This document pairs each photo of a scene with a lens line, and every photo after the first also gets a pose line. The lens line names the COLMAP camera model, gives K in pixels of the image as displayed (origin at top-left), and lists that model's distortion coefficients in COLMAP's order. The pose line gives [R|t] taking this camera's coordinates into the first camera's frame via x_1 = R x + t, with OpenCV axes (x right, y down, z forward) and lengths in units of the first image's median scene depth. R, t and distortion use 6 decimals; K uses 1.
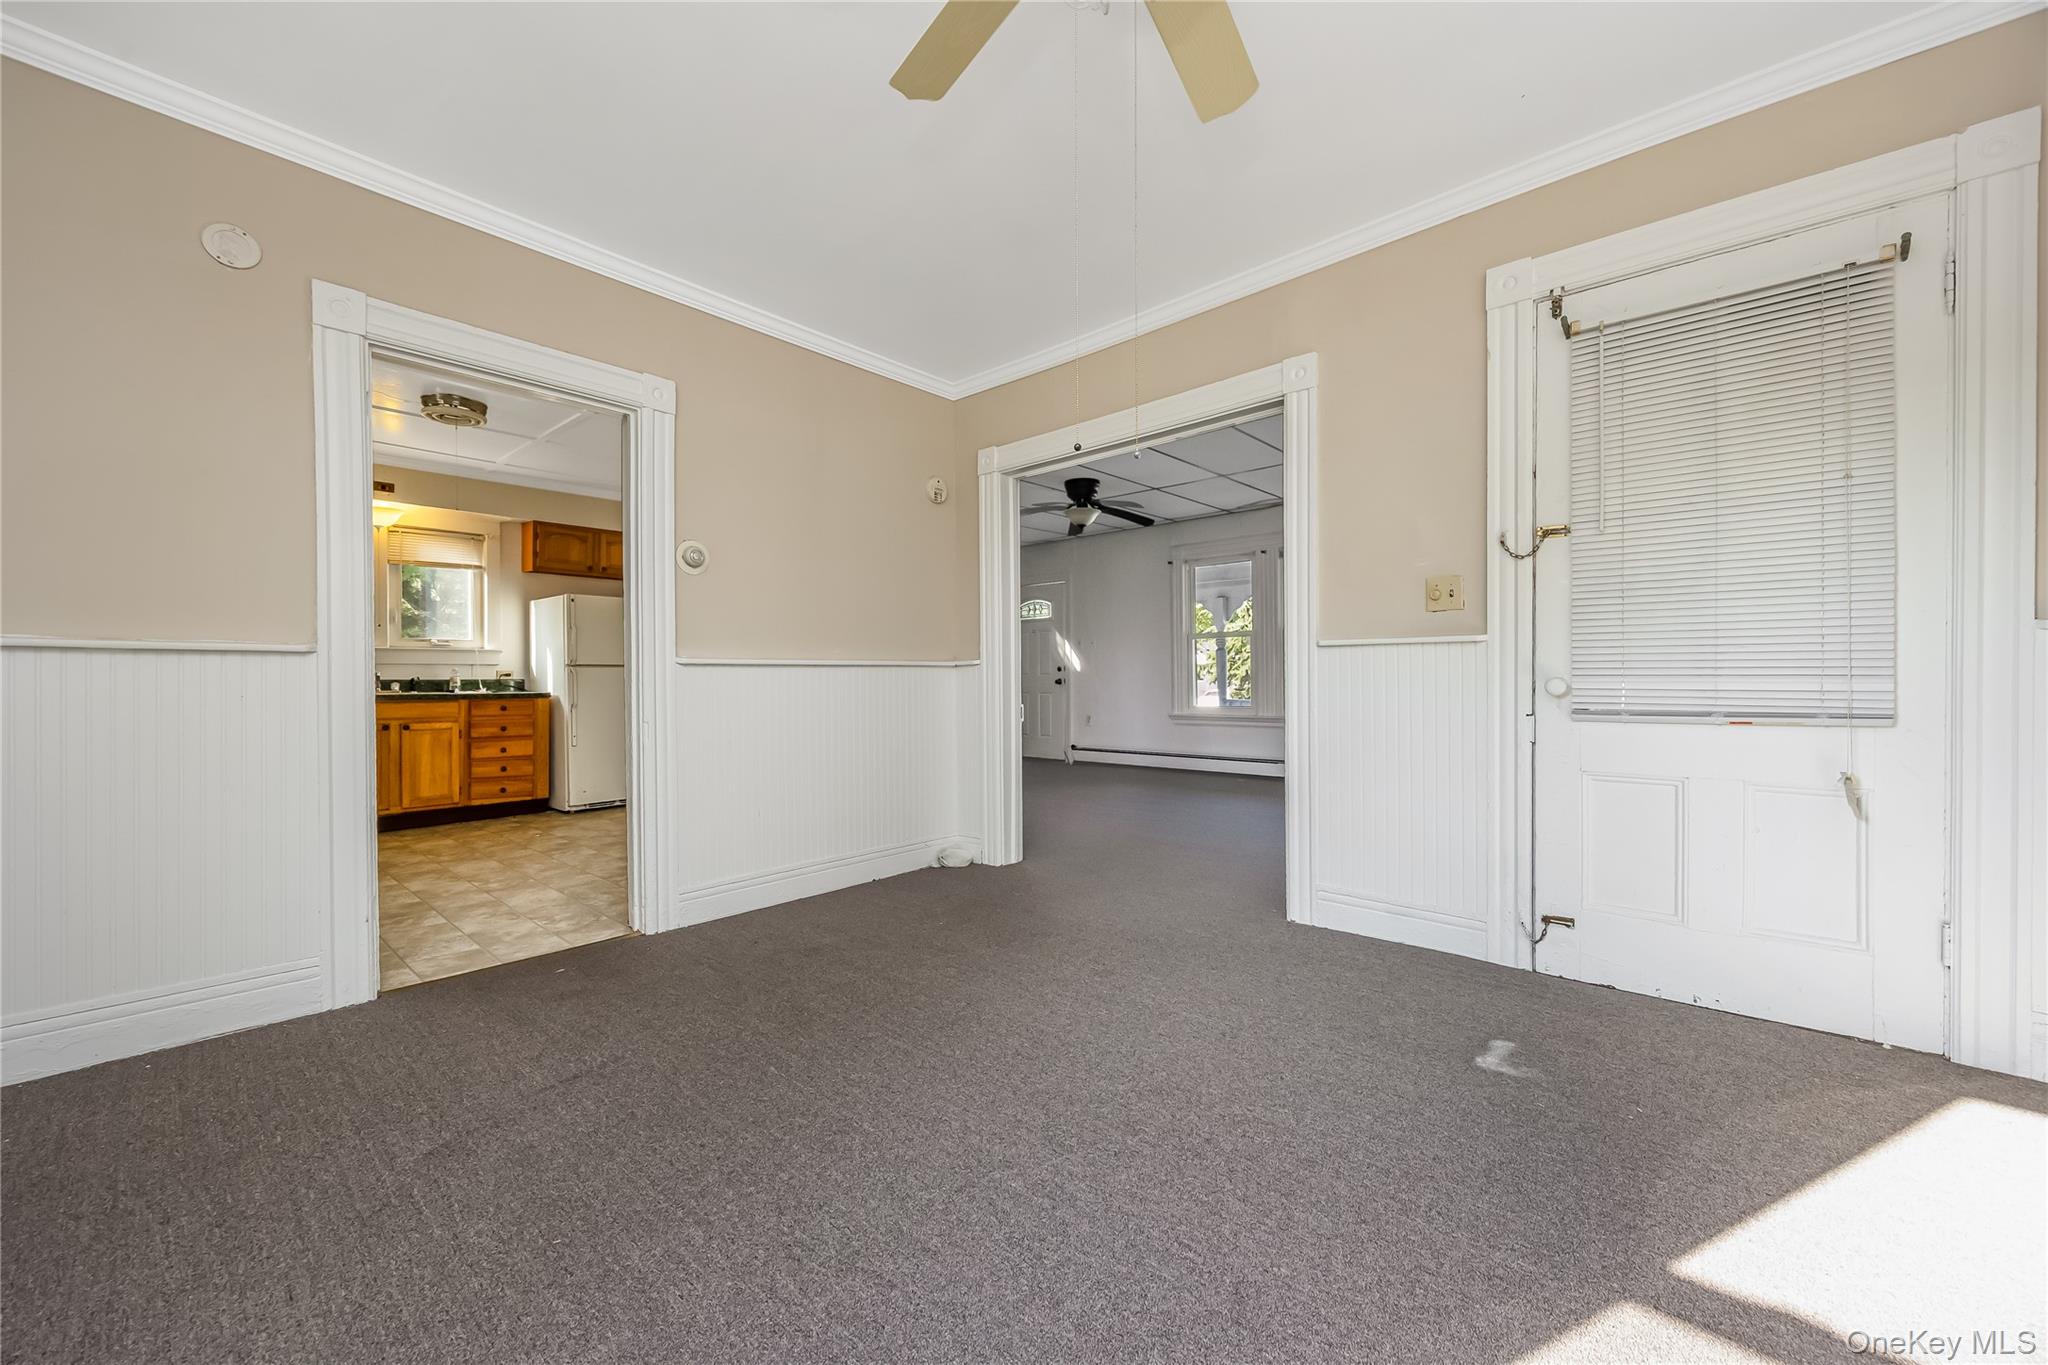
lens RADIAL K [[779.0, 0, 1016.3], [0, 779.0, 678.9], [0, 0, 1]] dist [-0.000297, 0.000473]
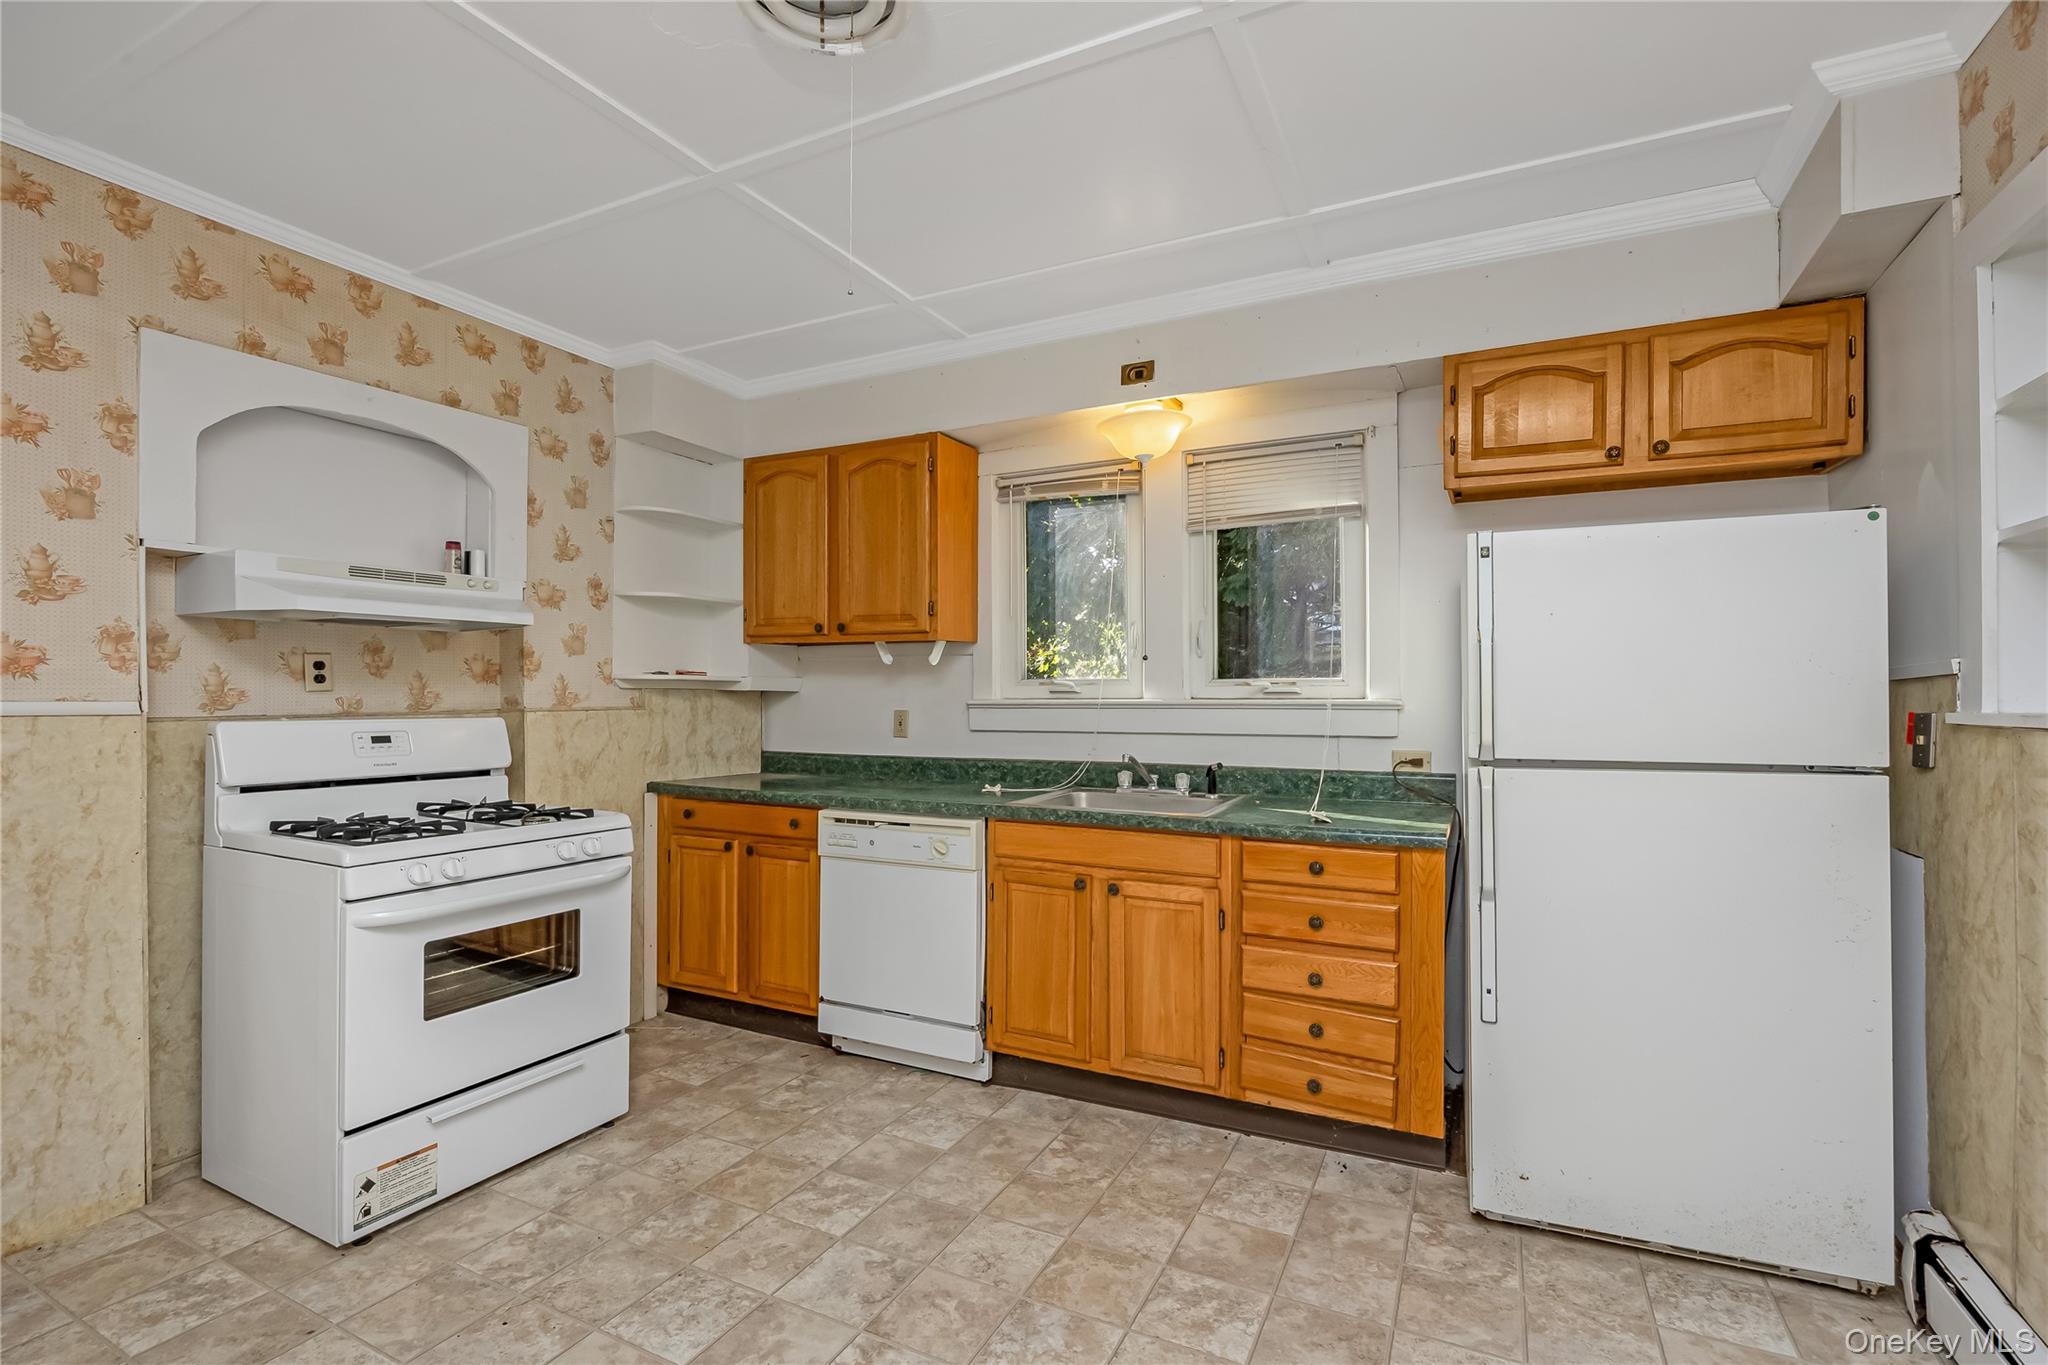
lens RADIAL K [[901.6, 0, 1021.1], [0, 901.6, 688.5], [0, 0, 1]] dist [0.005084, -0.001037]
pose [[0.257466, -0.000126, -0.966287, -0.275429], [-0.002300, 0.999997, -0.000744, -0.047436], [0.966284, 0.002414, 0.257465, 0.750722]]
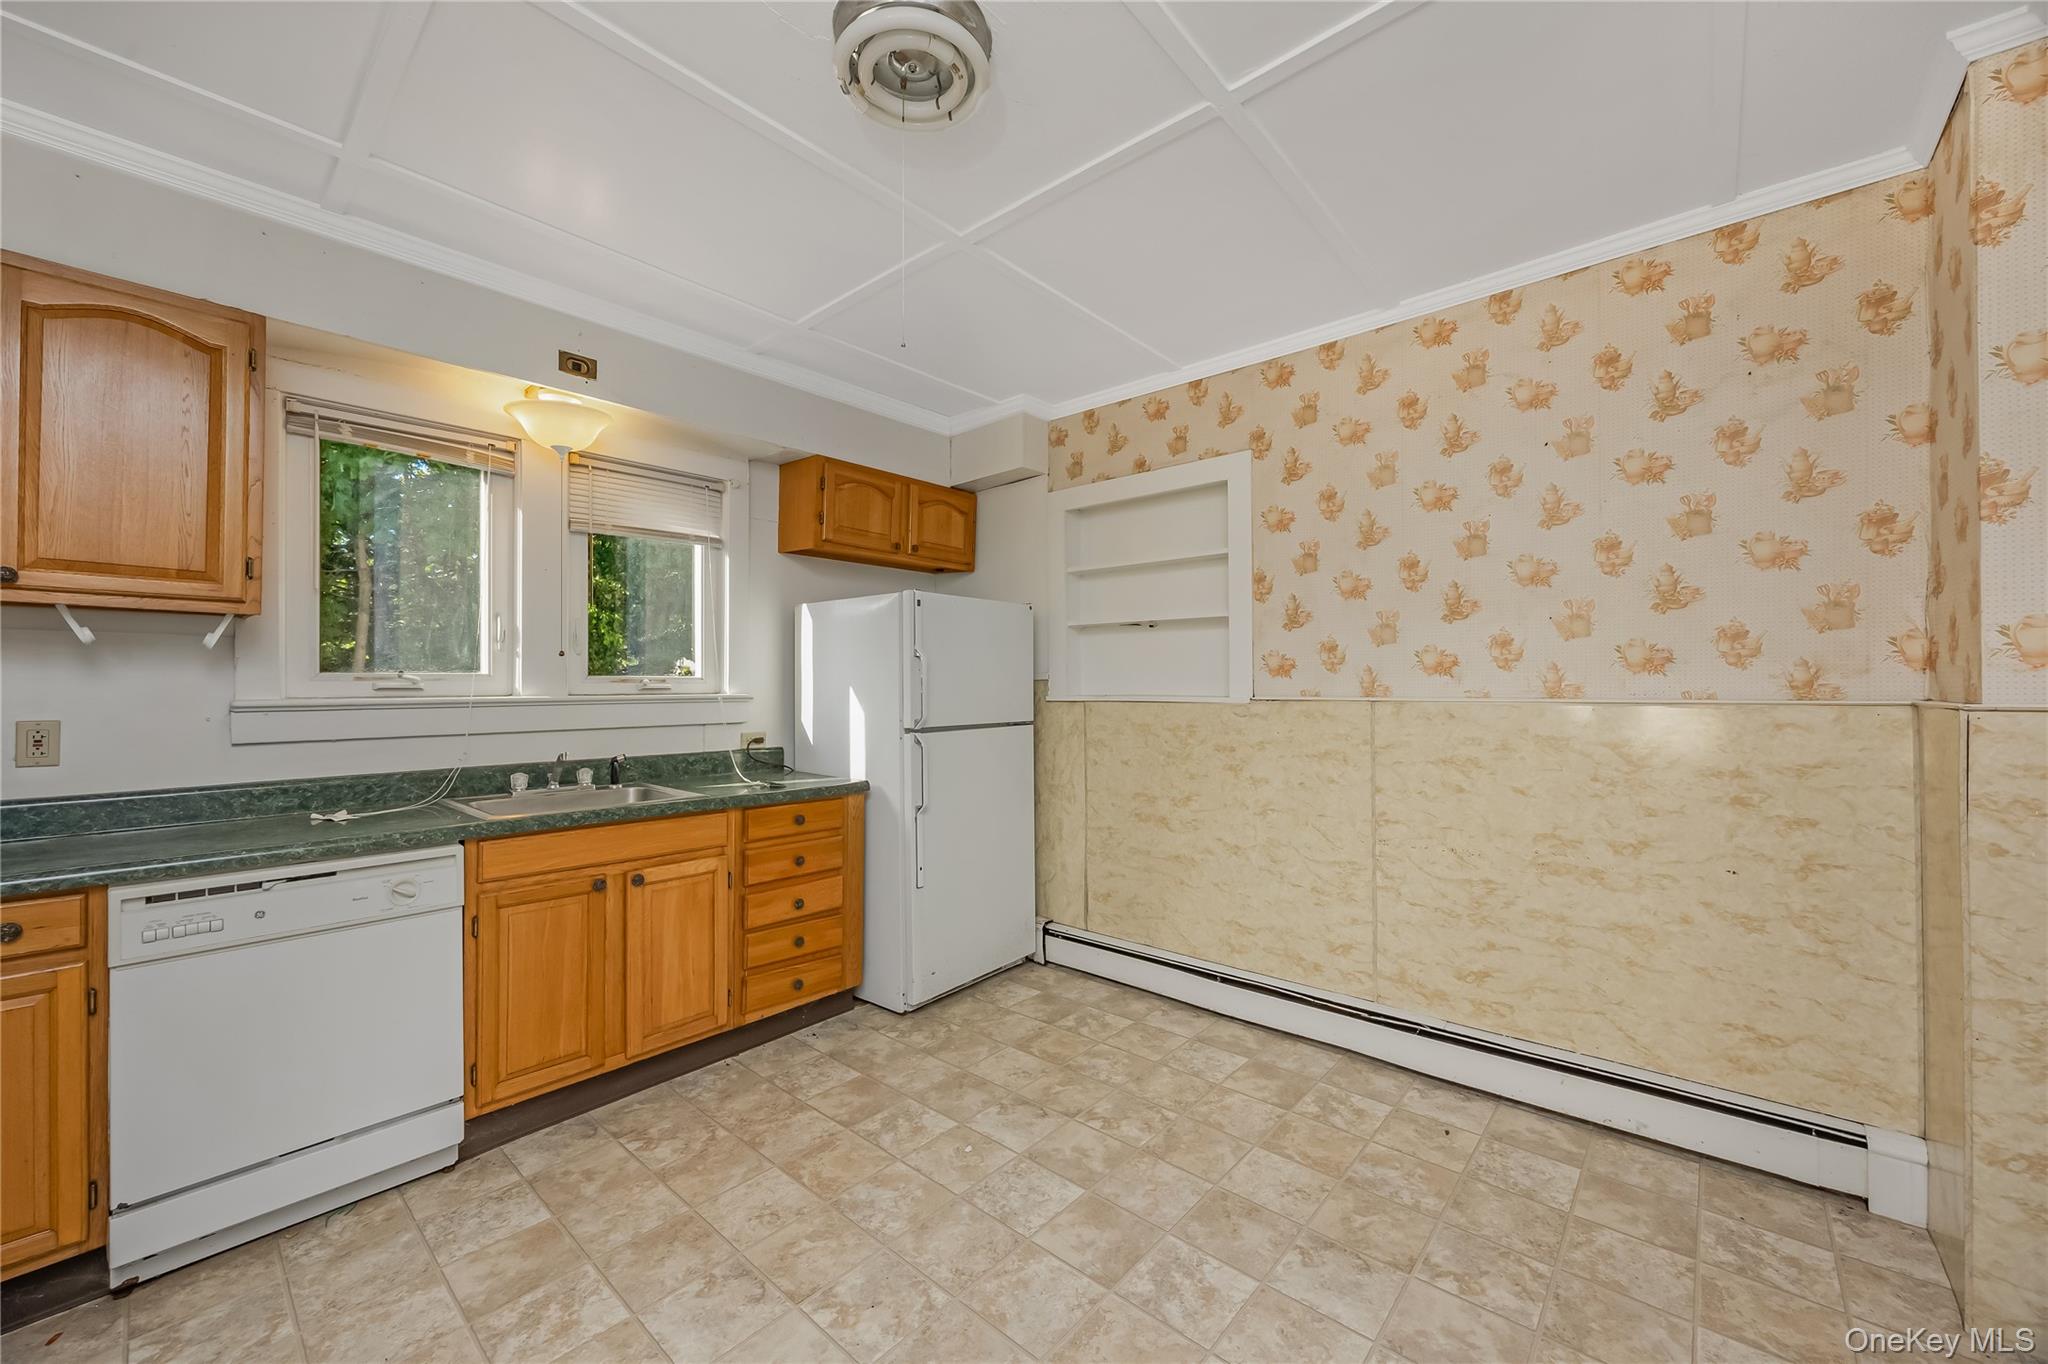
lens RADIAL K [[779.0, 0, 1017.8], [0, 779.0, 686.7], [0, 0, 1]] dist [-0.000297, 0.000473]
pose [[0.999393, 0.001041, -0.034808, -0.501054], [-0.001093, 0.999998, -0.001475, -0.046409], [0.034807, 0.001512, 0.999393, 0.507539]]
